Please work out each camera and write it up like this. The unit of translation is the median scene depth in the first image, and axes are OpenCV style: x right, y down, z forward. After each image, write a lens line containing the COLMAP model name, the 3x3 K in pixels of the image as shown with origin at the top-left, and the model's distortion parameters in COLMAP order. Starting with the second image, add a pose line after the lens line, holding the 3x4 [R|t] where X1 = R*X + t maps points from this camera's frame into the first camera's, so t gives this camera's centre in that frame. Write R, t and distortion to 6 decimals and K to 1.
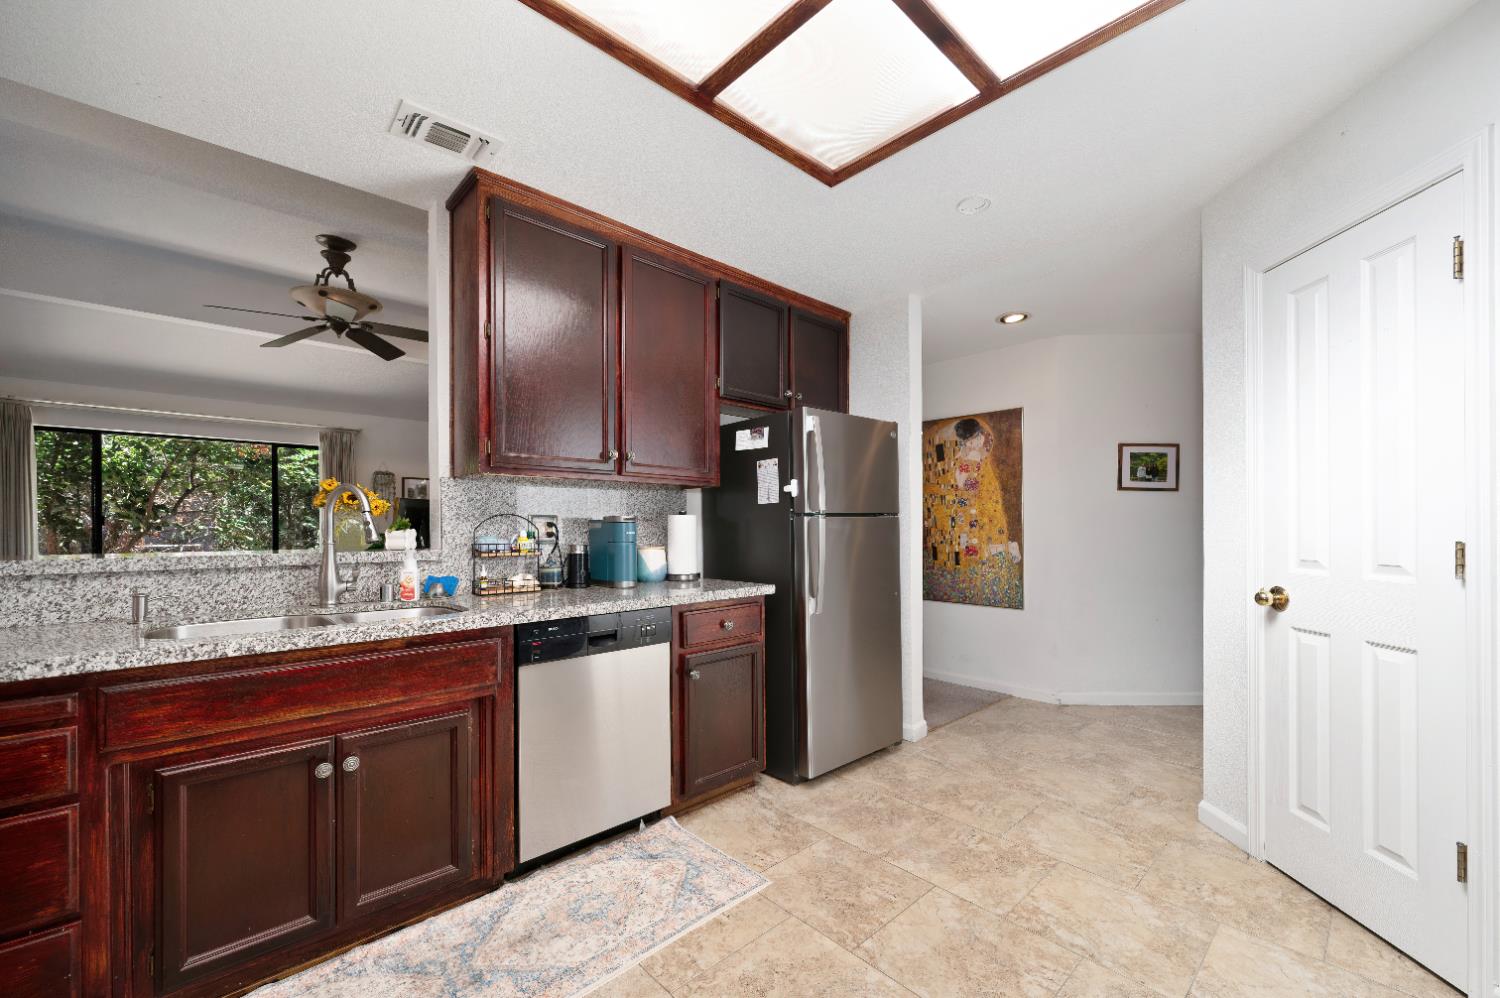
lens RADIAL K [[609.4, 0, 777.9], [0, 609.4, 525.2], [0, 0, 1]] dist [0.000374, -0.000003]
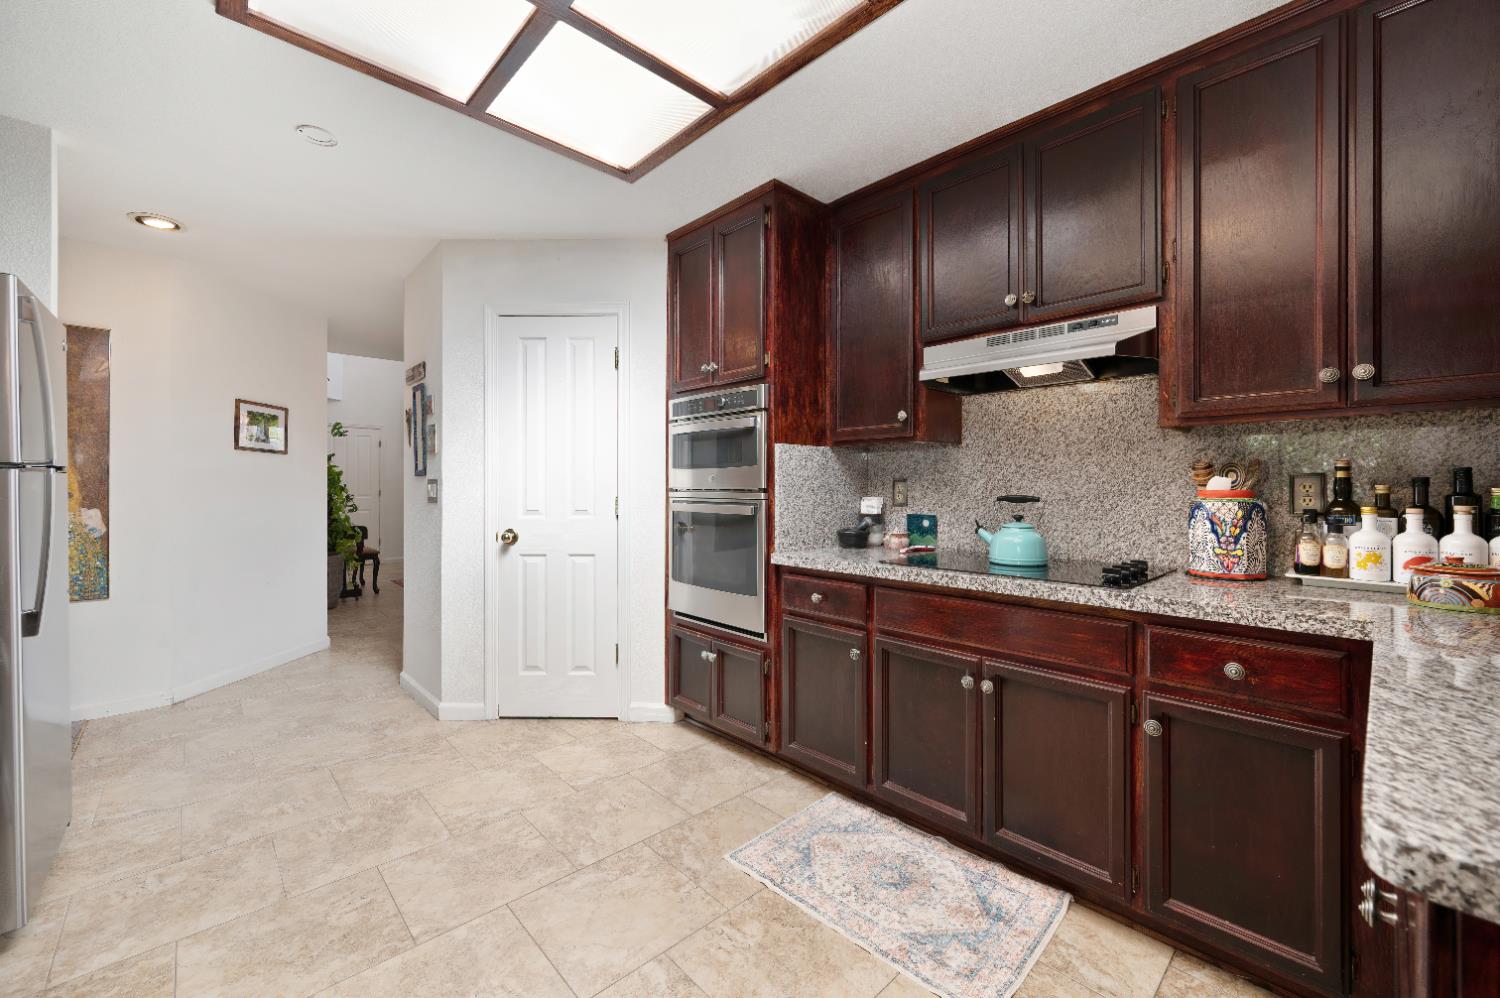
lens RADIAL K [[596.4, 0, 748.6], [0, 596.4, 485.4], [0, 0, 1]] dist [0.000204, 0.000227]
pose [[0.015041, 0.005620, 0.999871, -0.583869], [-0.004433, 0.999975, -0.005554, -0.001491], [-0.999877, -0.004349, 0.015065, 0.355739]]
